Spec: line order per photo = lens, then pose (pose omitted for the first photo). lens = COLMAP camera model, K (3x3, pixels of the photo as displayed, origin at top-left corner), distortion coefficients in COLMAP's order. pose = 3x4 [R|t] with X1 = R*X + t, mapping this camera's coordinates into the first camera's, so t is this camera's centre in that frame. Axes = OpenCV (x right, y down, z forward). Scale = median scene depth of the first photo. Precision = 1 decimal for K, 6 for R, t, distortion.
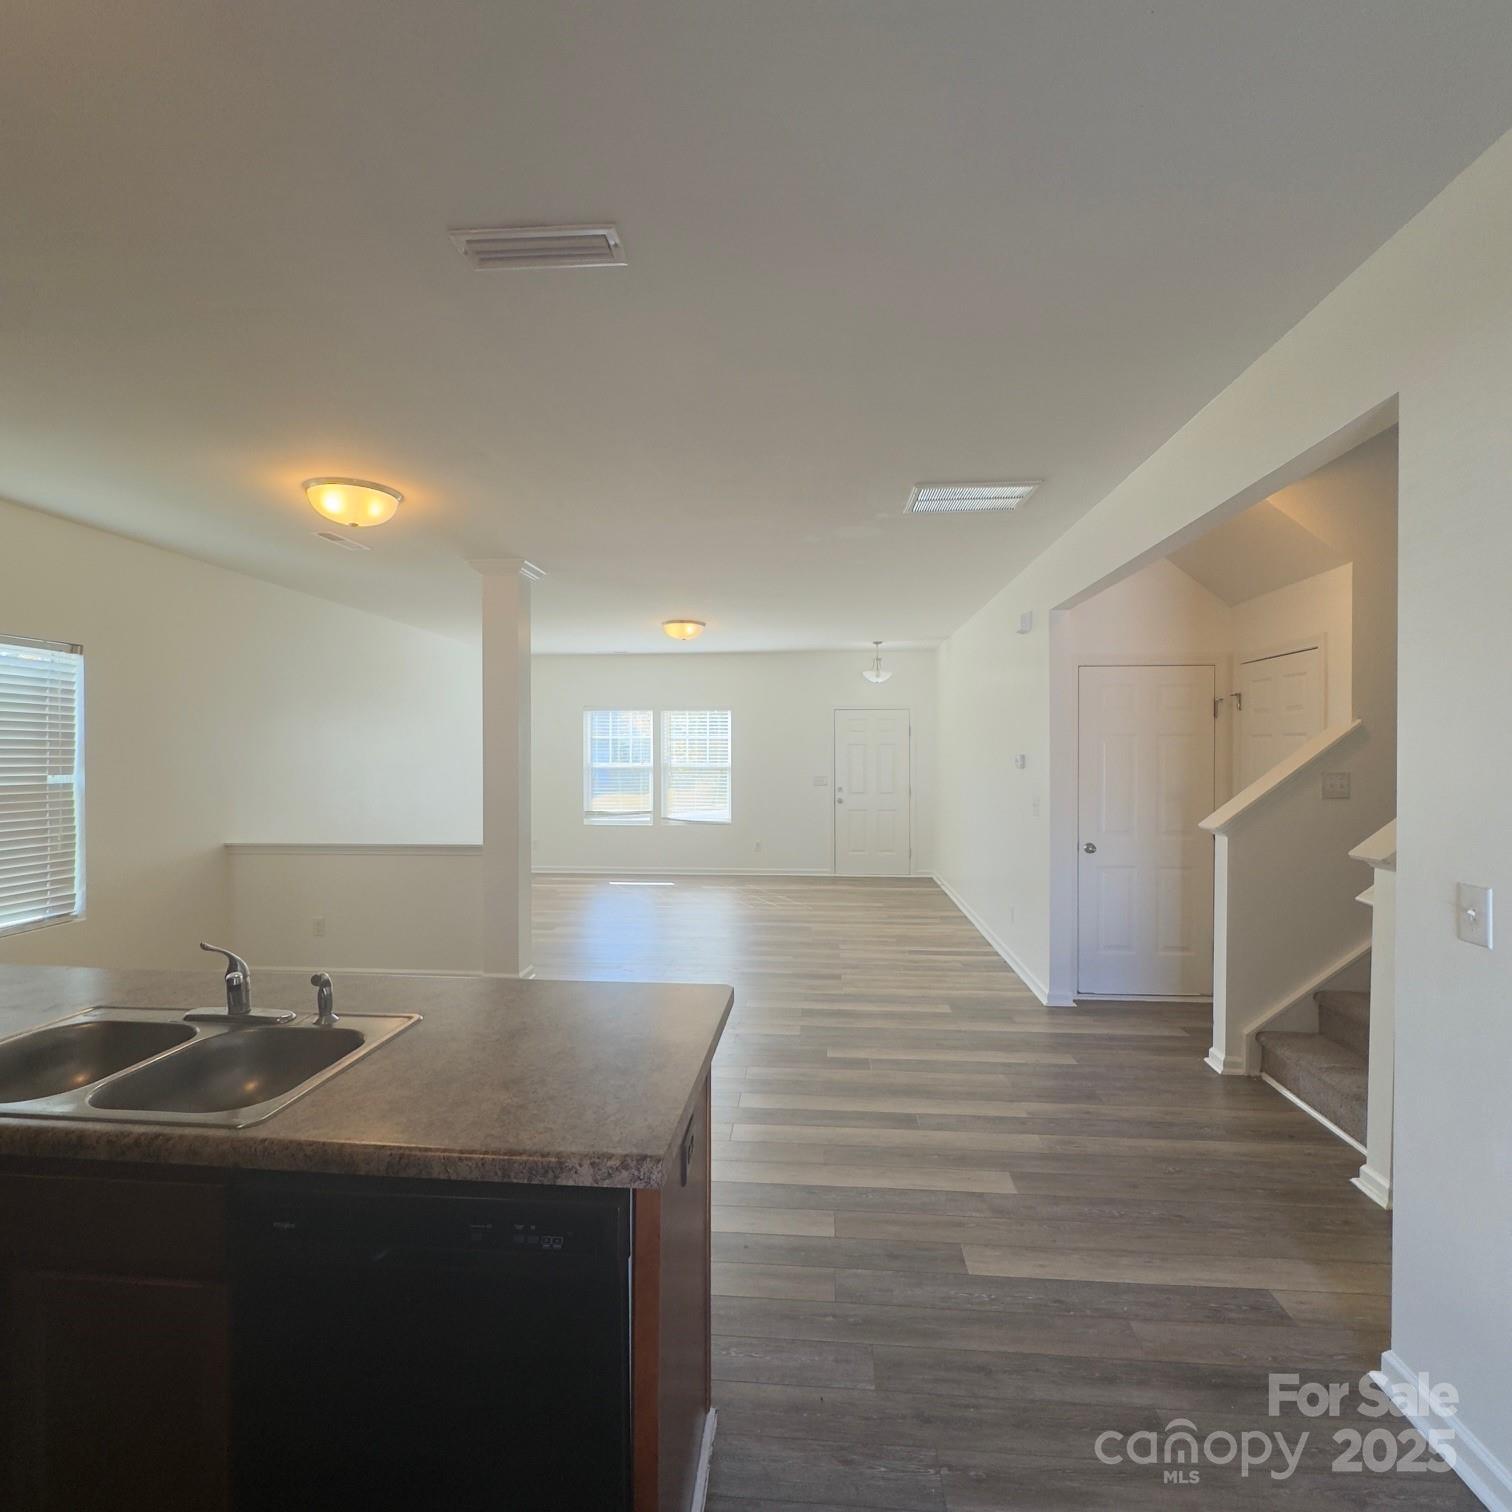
lens RADIAL K [[804.9, 0, 758.5], [0, 804.9, 757.5], [0, 0, 1]] dist [-0.003546, 0.000779]
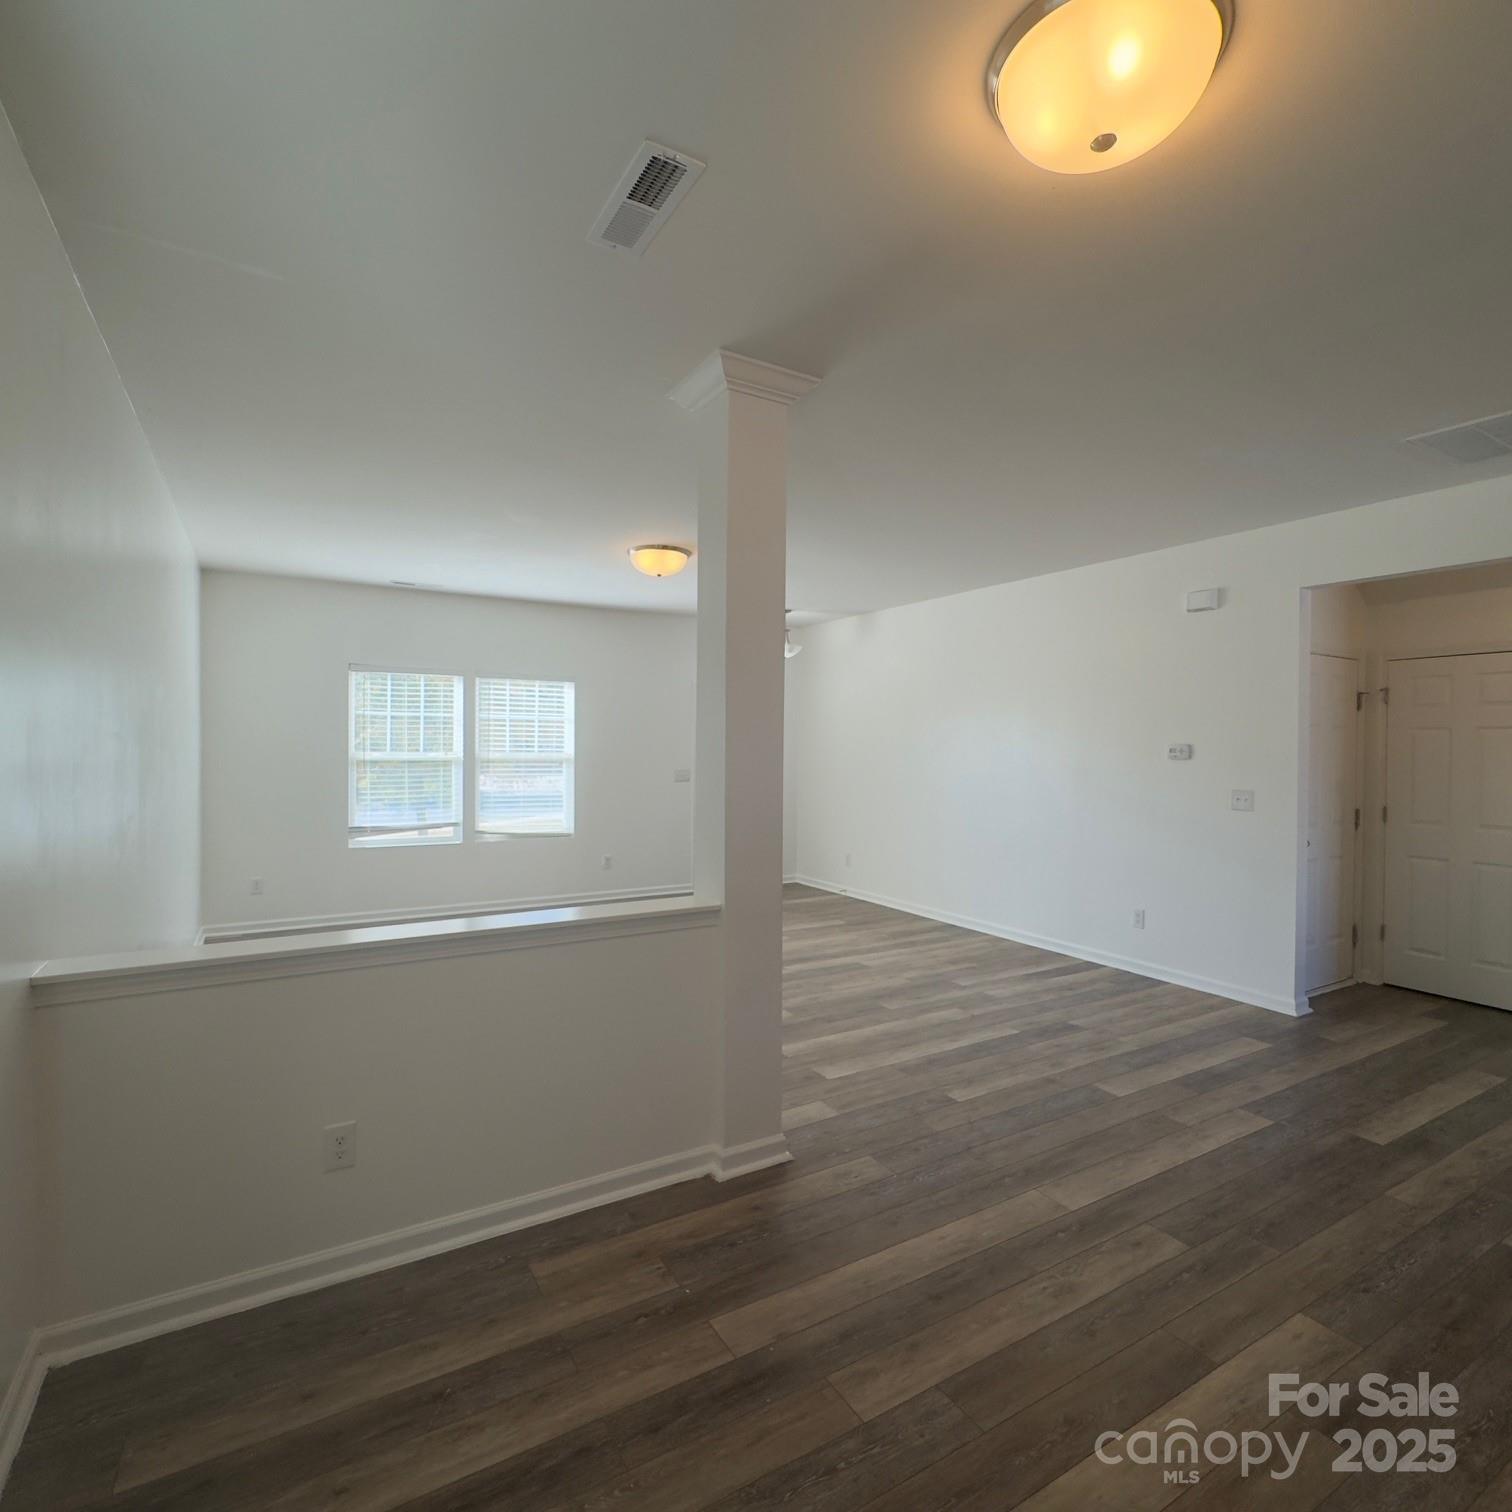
lens RADIAL K [[804.9, 0, 758.5], [0, 804.9, 757.5], [0, 0, 1]] dist [-0.003546, 0.000779]
pose [[0.814454, 0.001149, 0.580227, -0.640657], [-0.006456, 0.999954, 0.007081, 0.008861], [-0.580192, -0.009513, 0.814424, 0.575403]]
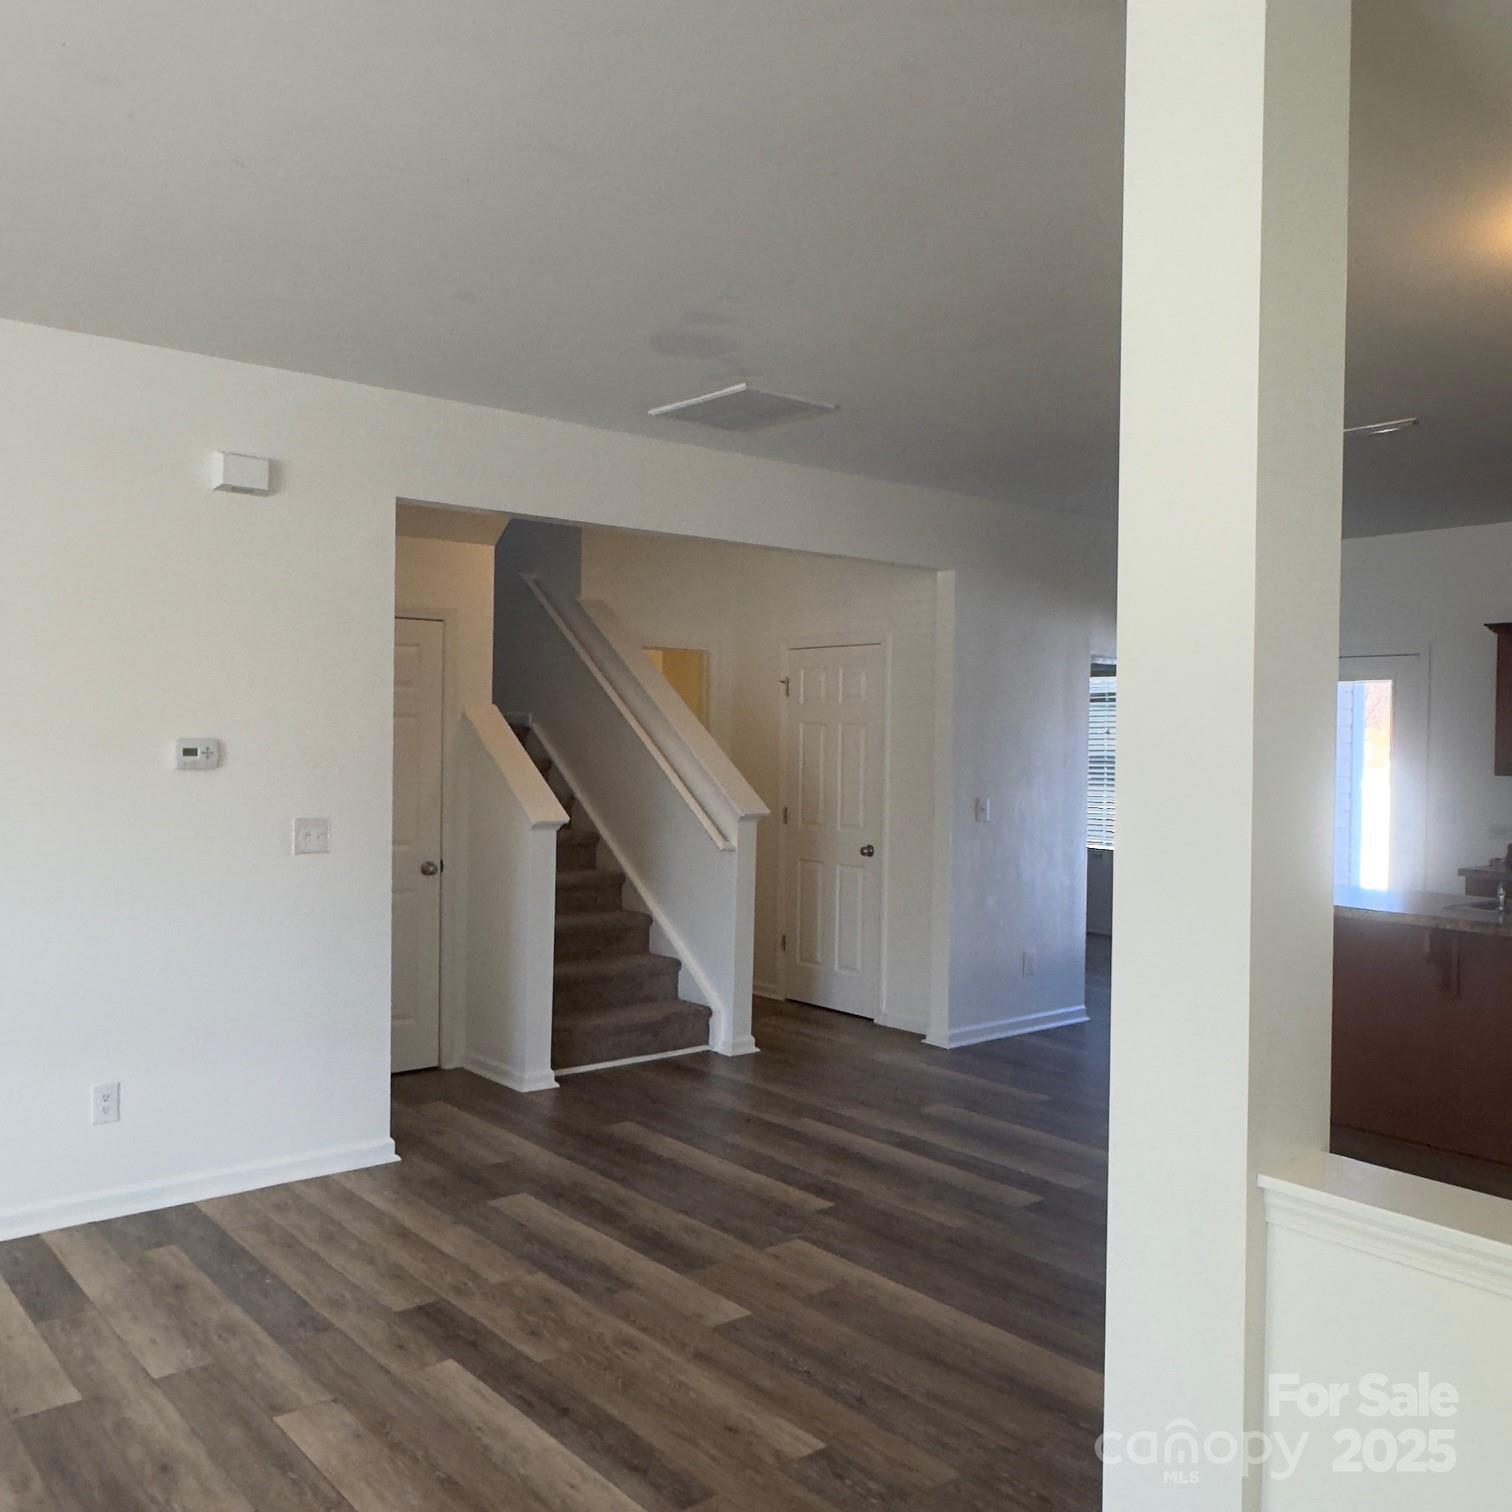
lens RADIAL K [[1357.8, 0, 768.8], [0, 1357.8, 754.4], [0, 0, 1]] dist [-0.006329, 0.003304]
pose [[-0.700167, -0.017749, 0.713759, -0.518444], [-0.007554, 0.999819, 0.017453, -0.012034], [-0.713940, 0.006829, -0.700174, 1.422807]]
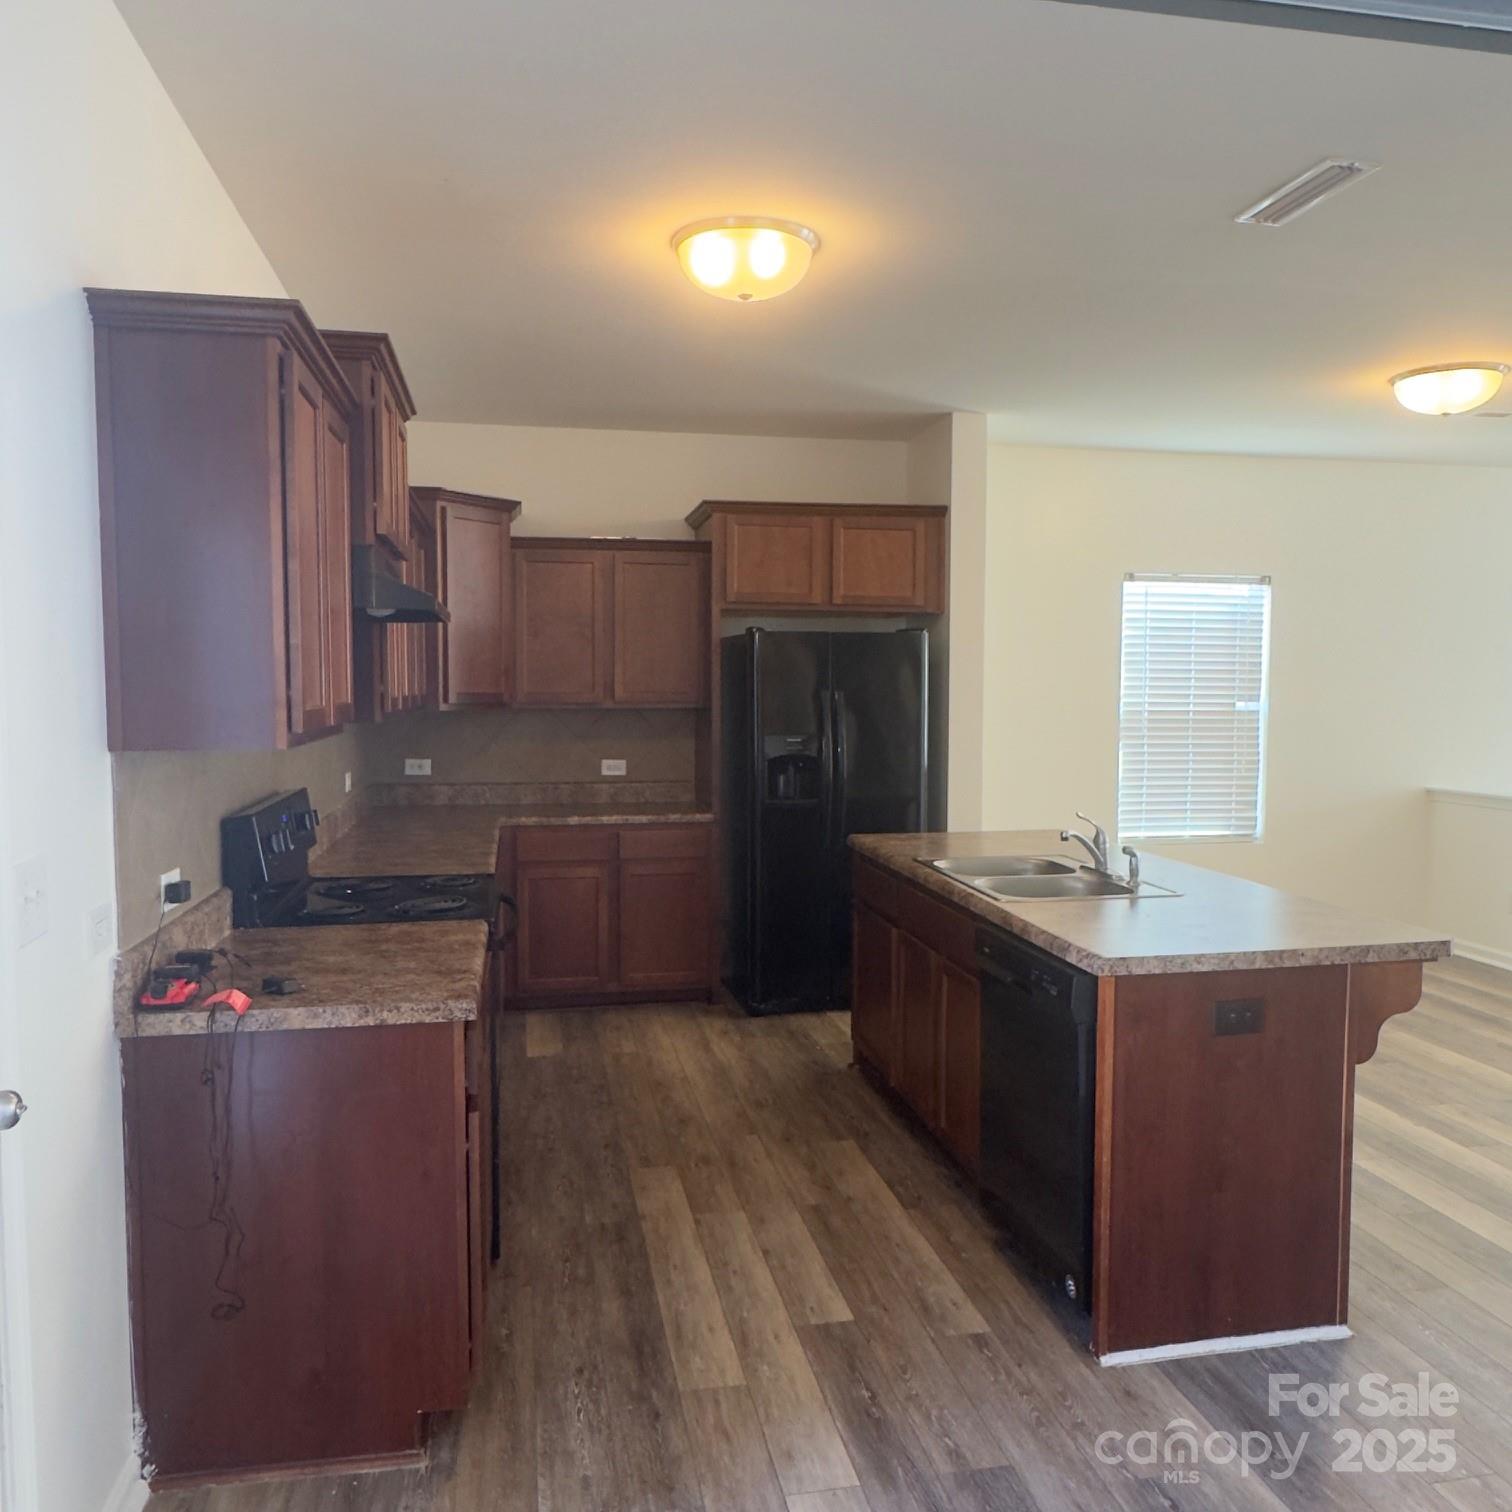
lens RADIAL K [[1229.4, 0, 764.3], [0, 1229.4, 759.7], [0, 0, 1]] dist [-0.006387, 0.005793]
pose [[0.273367, 0.062264, -0.959892, 0.425437], [-0.009872, 0.998032, 0.061926, 0.002930], [0.961859, -0.007452, 0.273444, -0.043867]]
